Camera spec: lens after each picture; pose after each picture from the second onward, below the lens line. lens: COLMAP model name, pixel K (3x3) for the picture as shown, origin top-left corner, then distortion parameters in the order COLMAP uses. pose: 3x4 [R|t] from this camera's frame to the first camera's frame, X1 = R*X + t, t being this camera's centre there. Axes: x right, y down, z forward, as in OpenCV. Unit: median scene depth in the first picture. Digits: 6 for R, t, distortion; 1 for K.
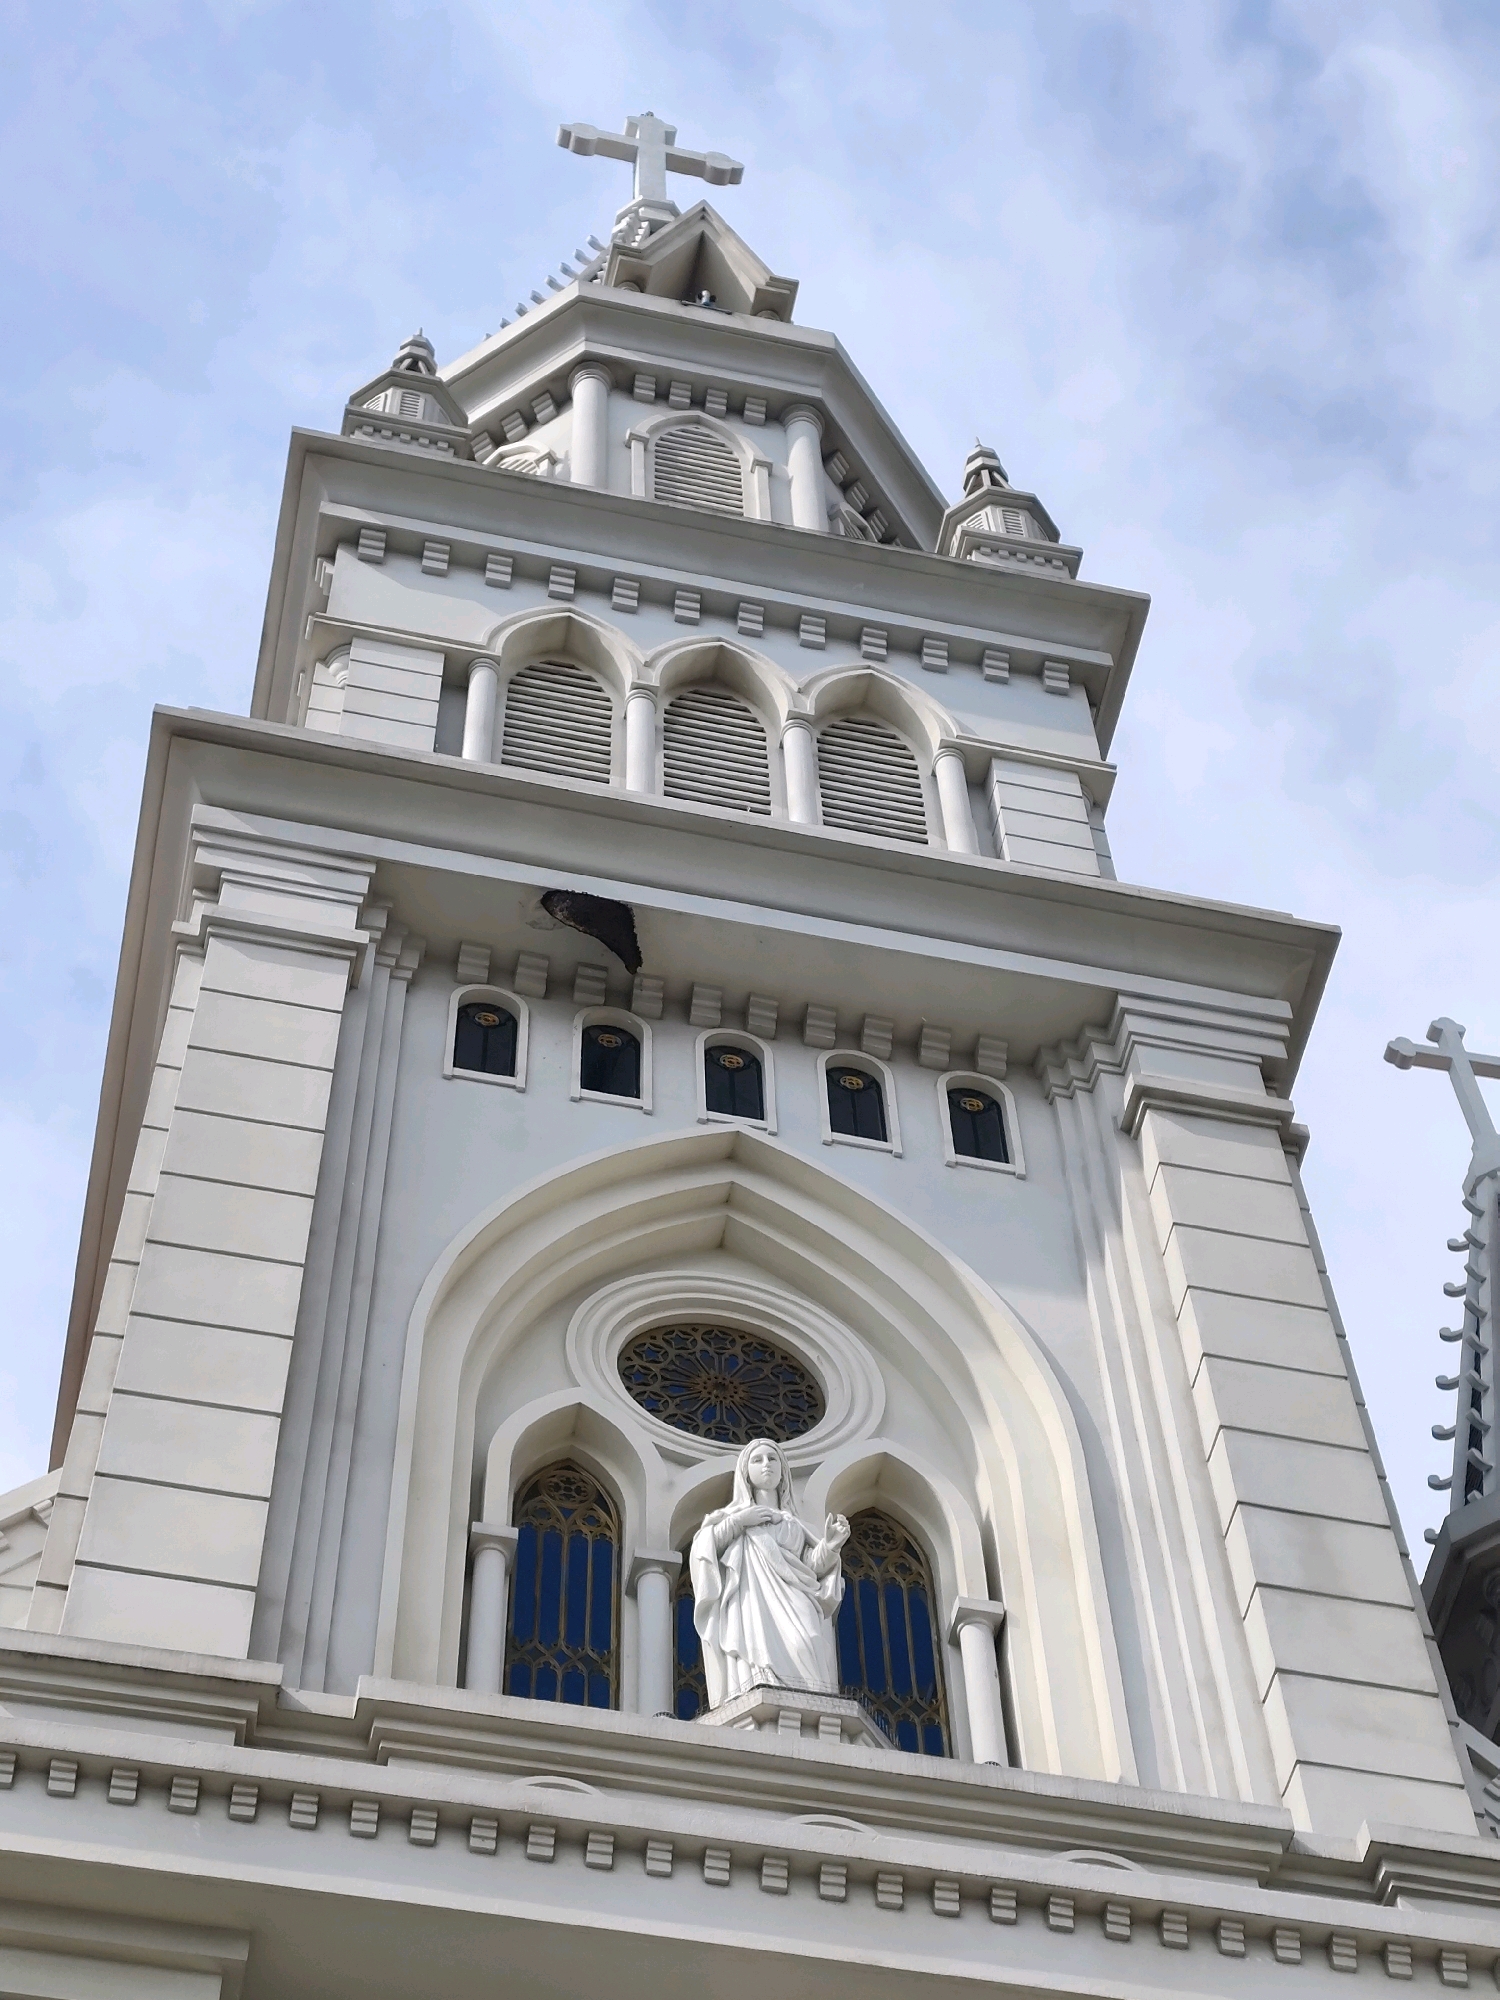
lens RADIAL K [[3600.8, 0, 746.3], [0, 3600.8, 1123.1], [0, 0, 1]] dist [0.224266, -0.016686]
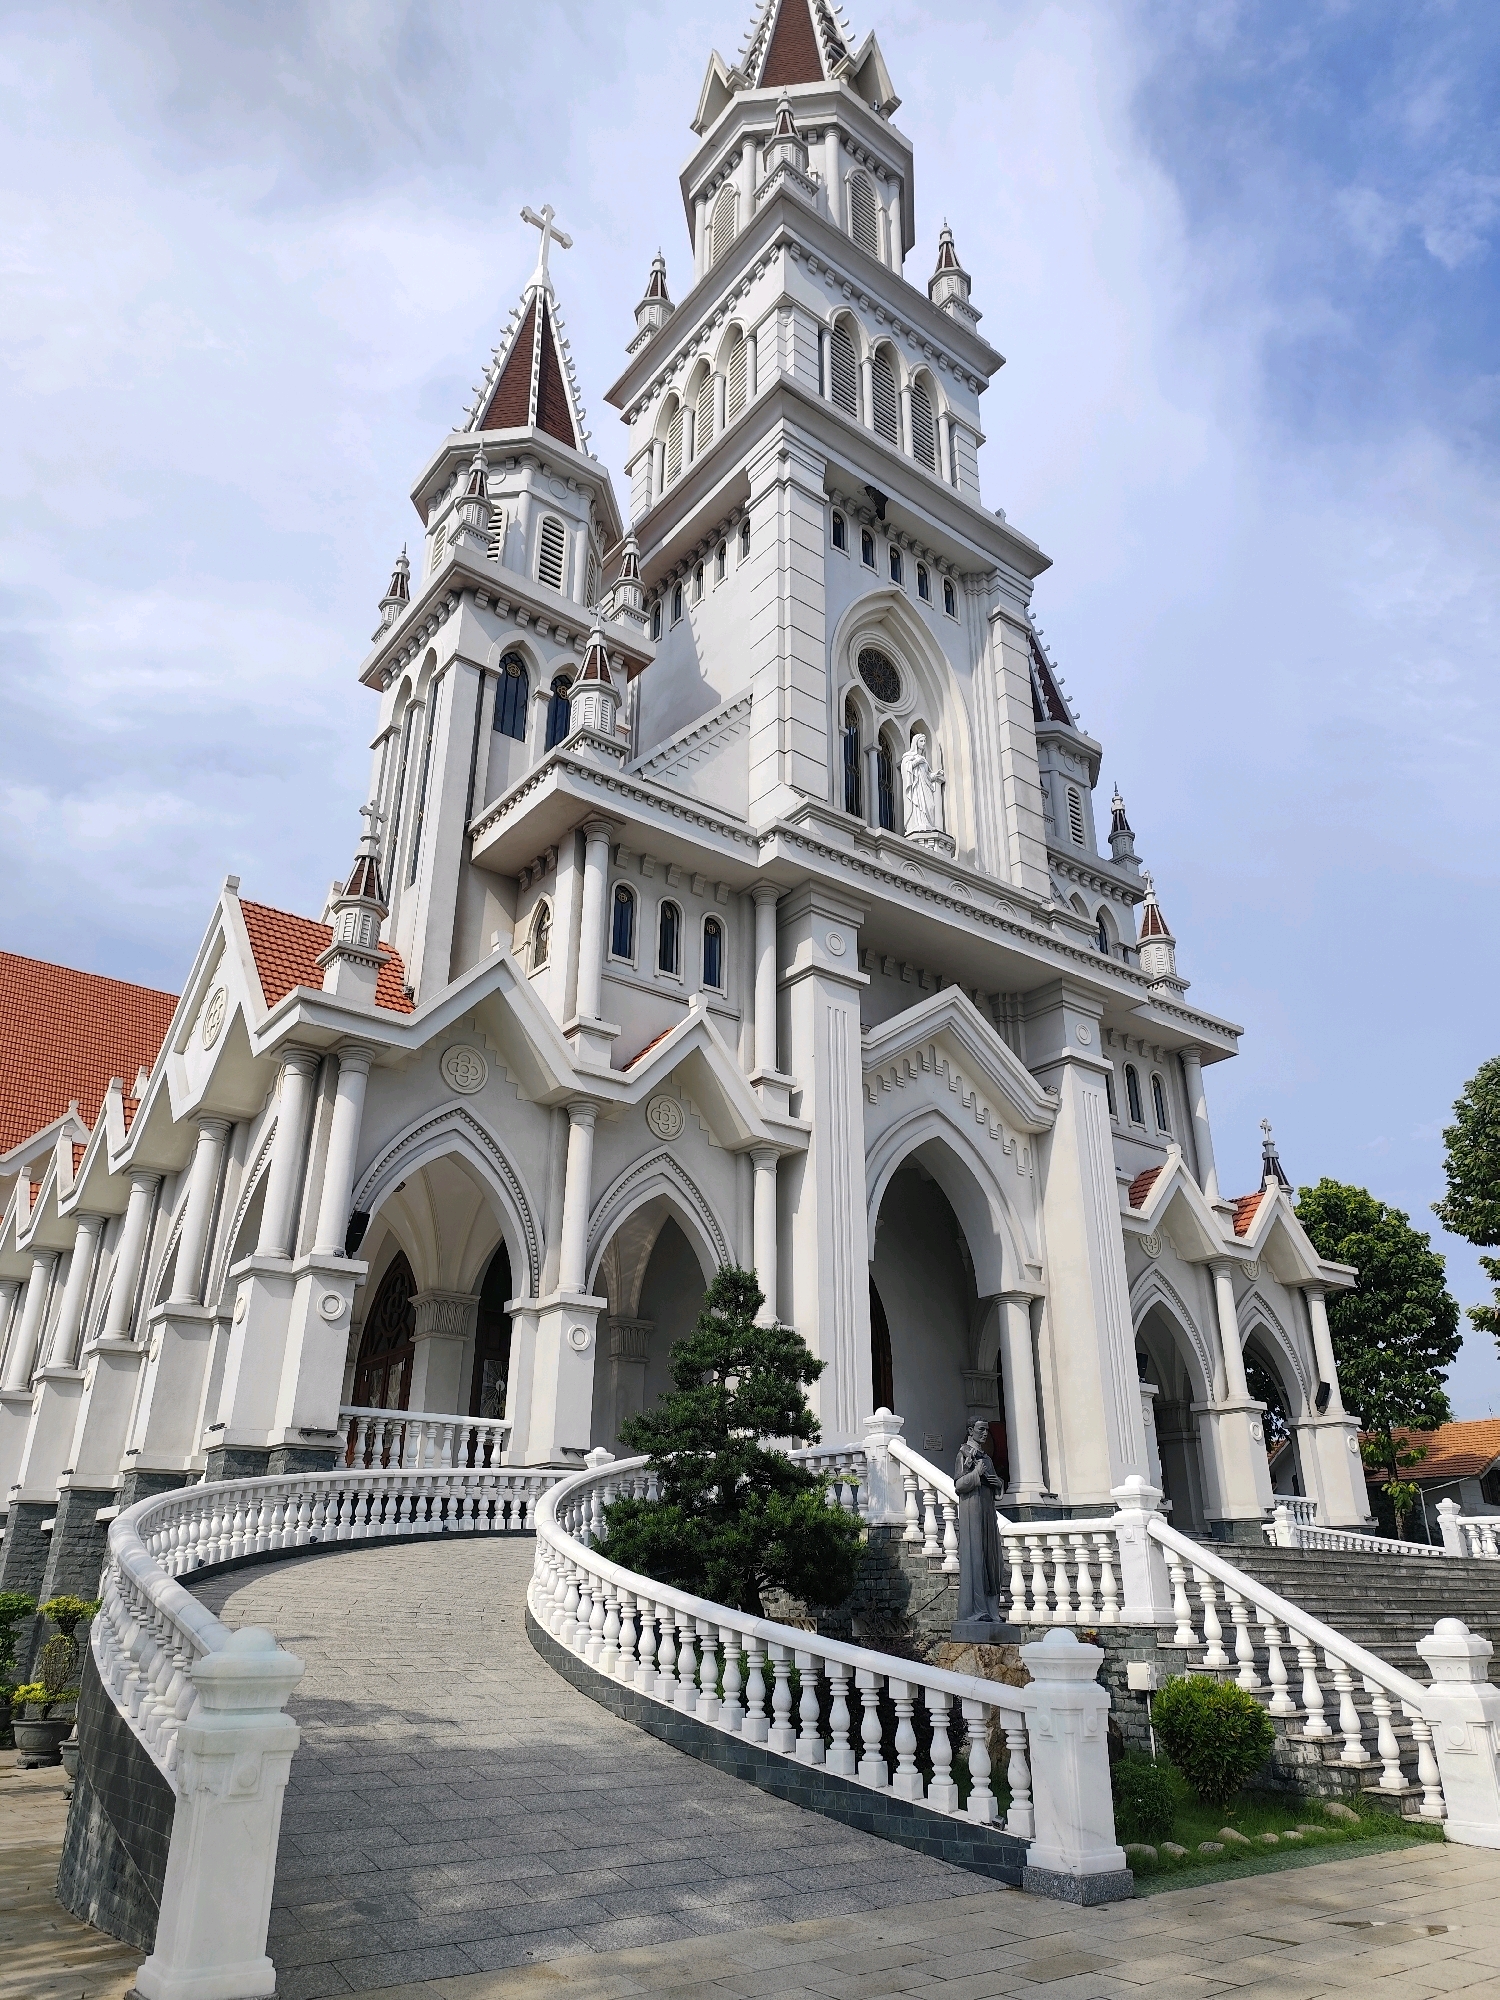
lens RADIAL K [[1328.0, 0, 750.0], [0, 1328.0, 1000.0], [0, 0, 1]] dist [0.016584, -0.005583]
pose [[0.898160, 0.199461, 0.391820, -0.509213], [-0.386759, 0.782272, 0.488333, -0.237982], [-0.209106, -0.590141, 0.779749, -0.153516]]
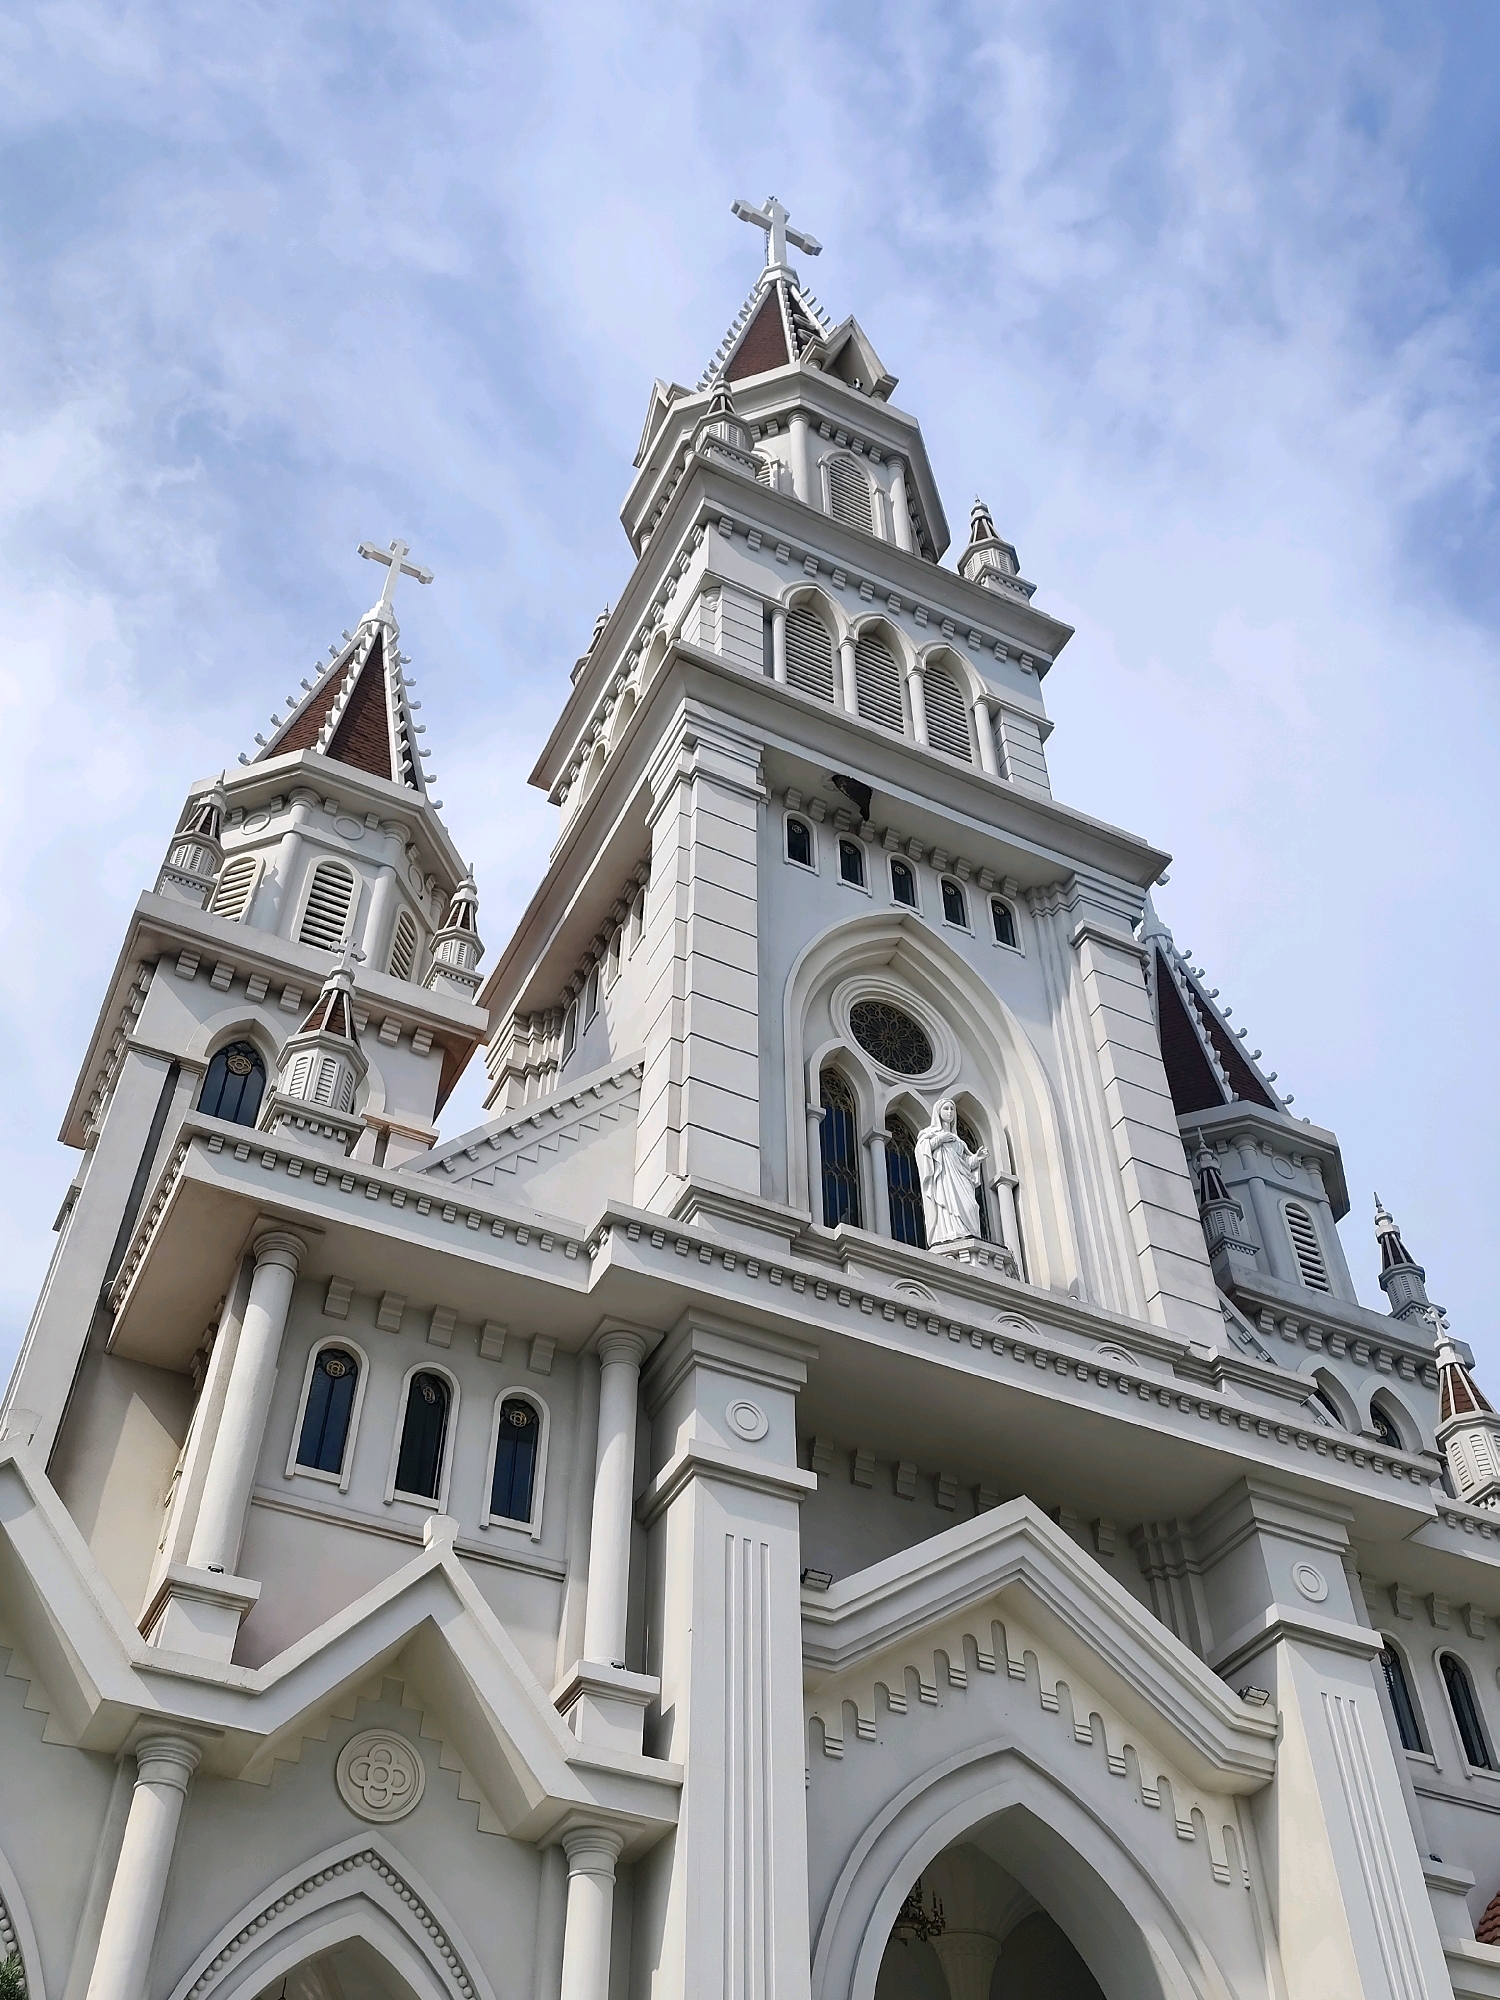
lens RADIAL K [[1858.0, 0, 749.1], [0, 1858.0, 1020.3], [0, 0, 1]] dist [0.176080, -0.409732]
pose [[0.967664, 0.193461, 0.161859, -0.249248], [-0.223342, 0.955375, 0.193329, -0.124218], [-0.117234, -0.223228, 0.967691, -0.076382]]
